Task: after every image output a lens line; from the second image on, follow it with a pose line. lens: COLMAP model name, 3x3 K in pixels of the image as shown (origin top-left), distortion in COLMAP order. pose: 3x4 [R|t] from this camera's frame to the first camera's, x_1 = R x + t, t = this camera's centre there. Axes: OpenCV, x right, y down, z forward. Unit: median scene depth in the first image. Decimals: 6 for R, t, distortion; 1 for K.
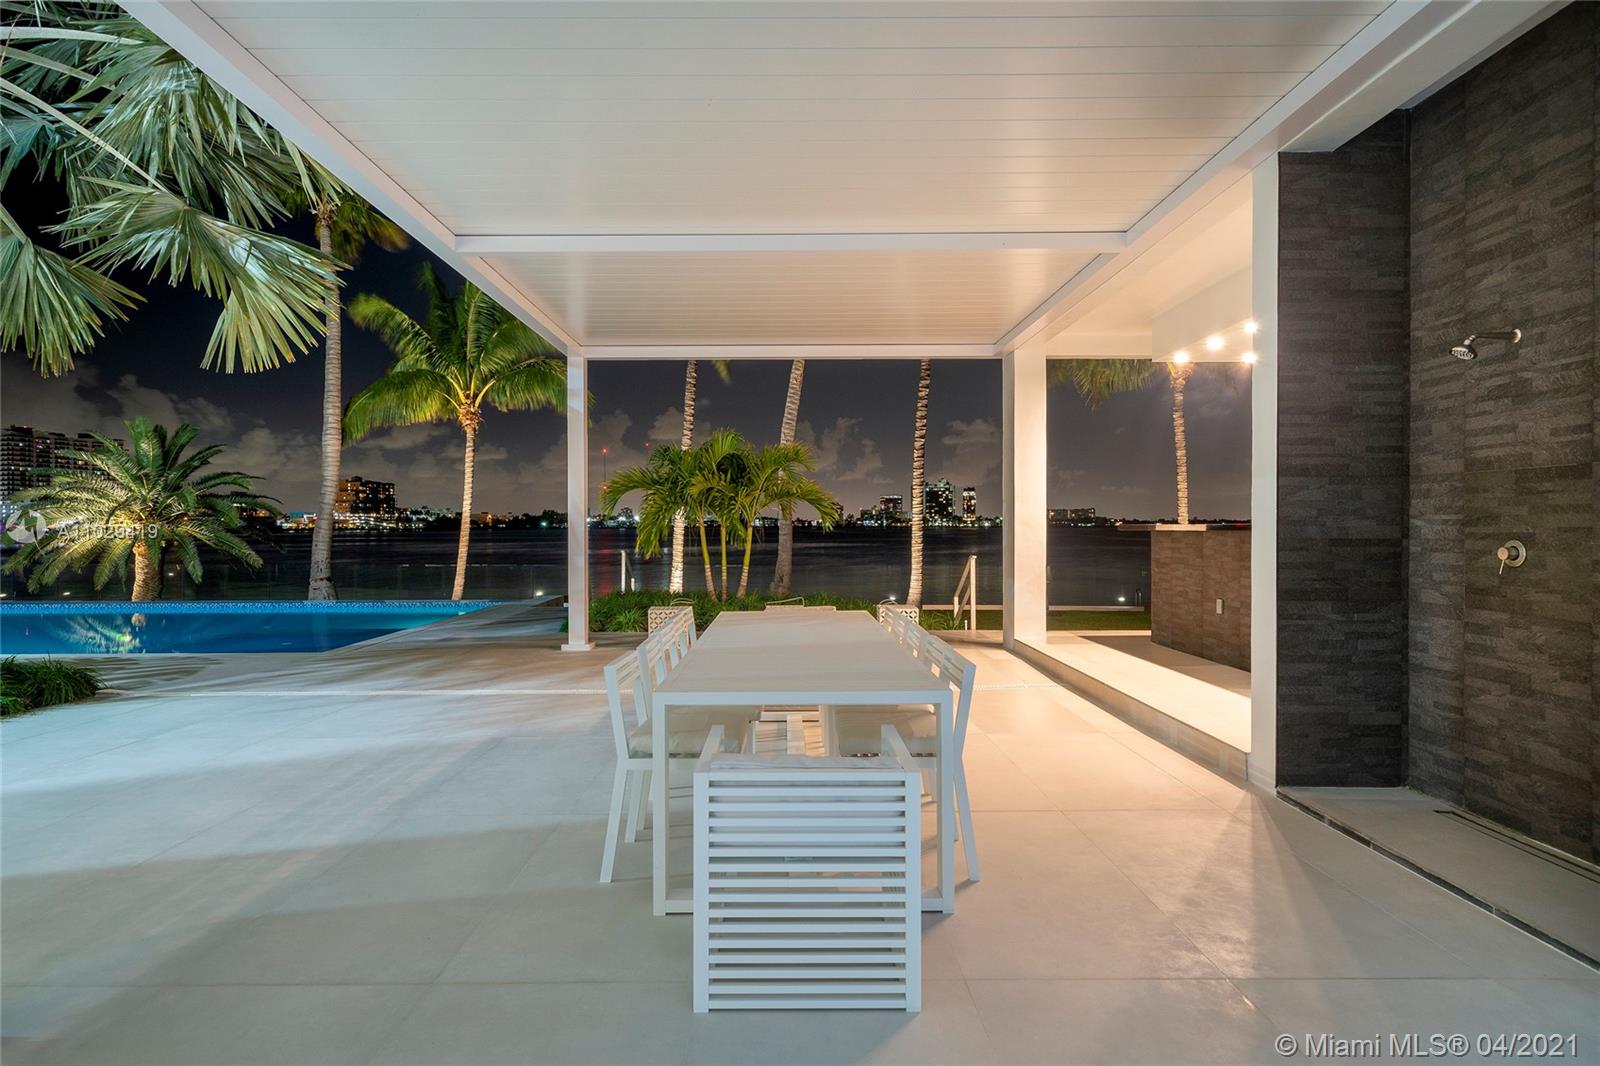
lens RADIAL K [[874.2, 0, 791.1], [0, 874.2, 525.6], [0, 0, 1]] dist [-0.001305, -0.000004]
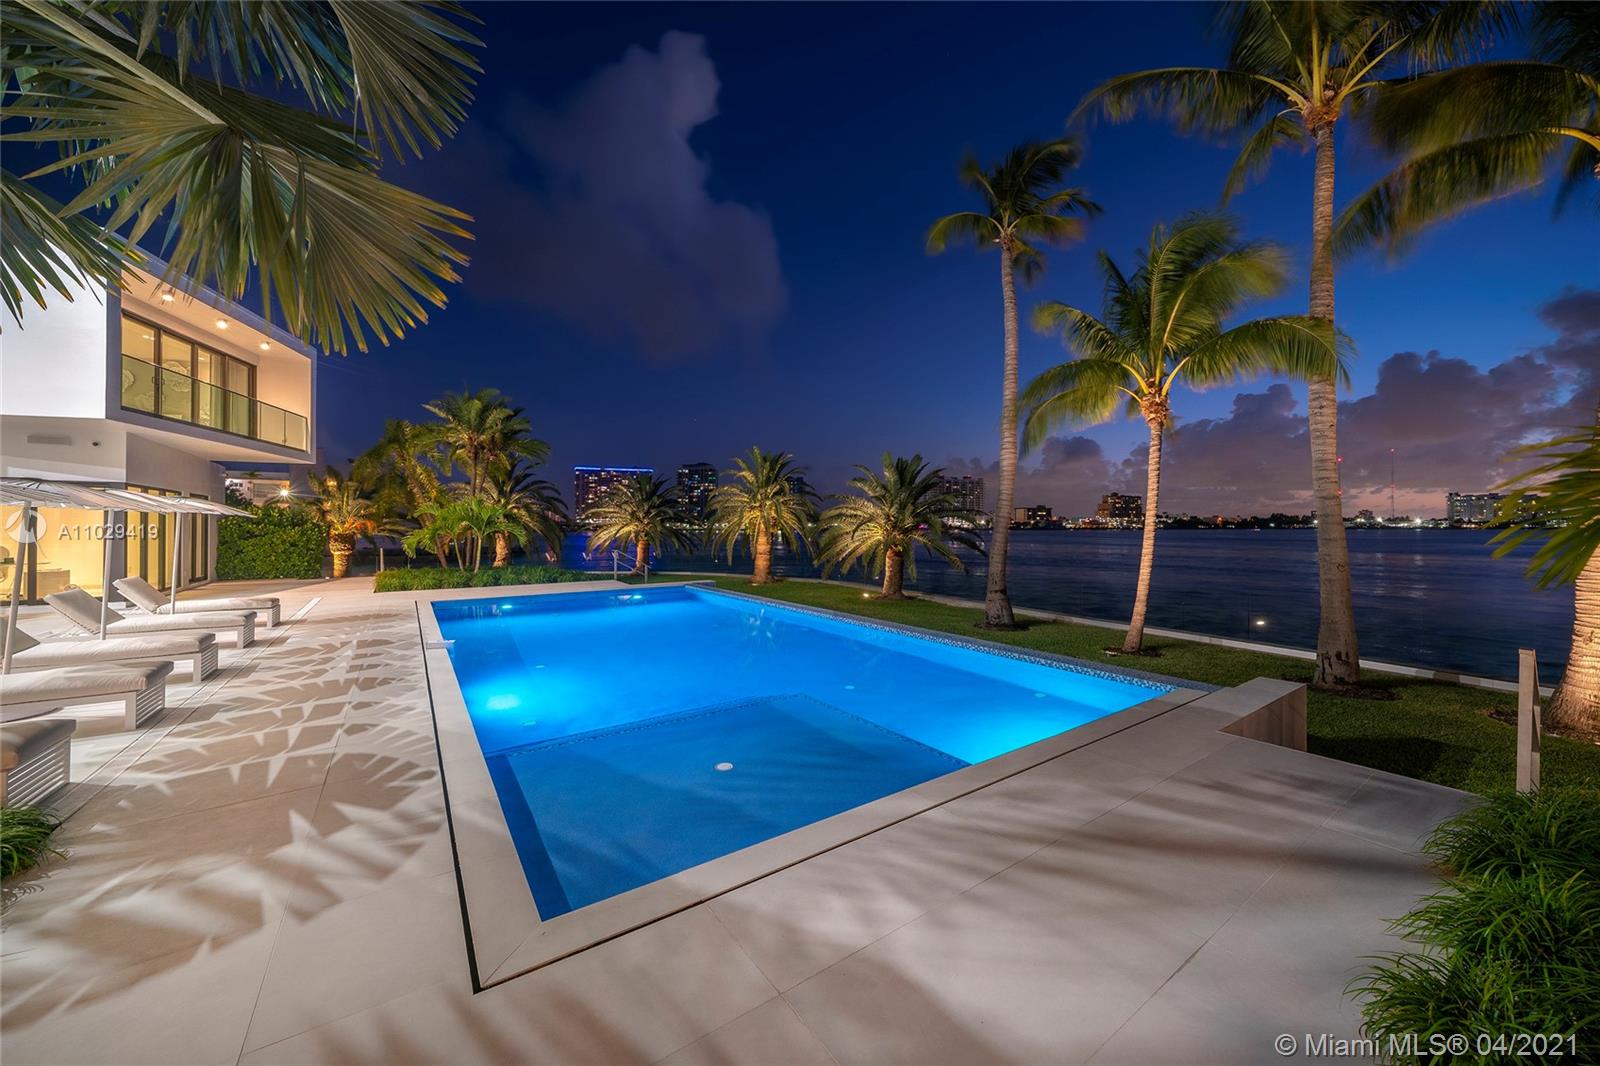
lens RADIAL K [[568.5, 0, 799.4], [0, 568.5, 521.8], [0, 0, 1]] dist [-0.001003, -0.000053]
pose [[0.565793, -0.004268, -0.824536, -0.114899], [-0.001254, 0.999981, -0.006036, -0.014558], [0.824546, 0.004449, 0.565777, 0.417205]]
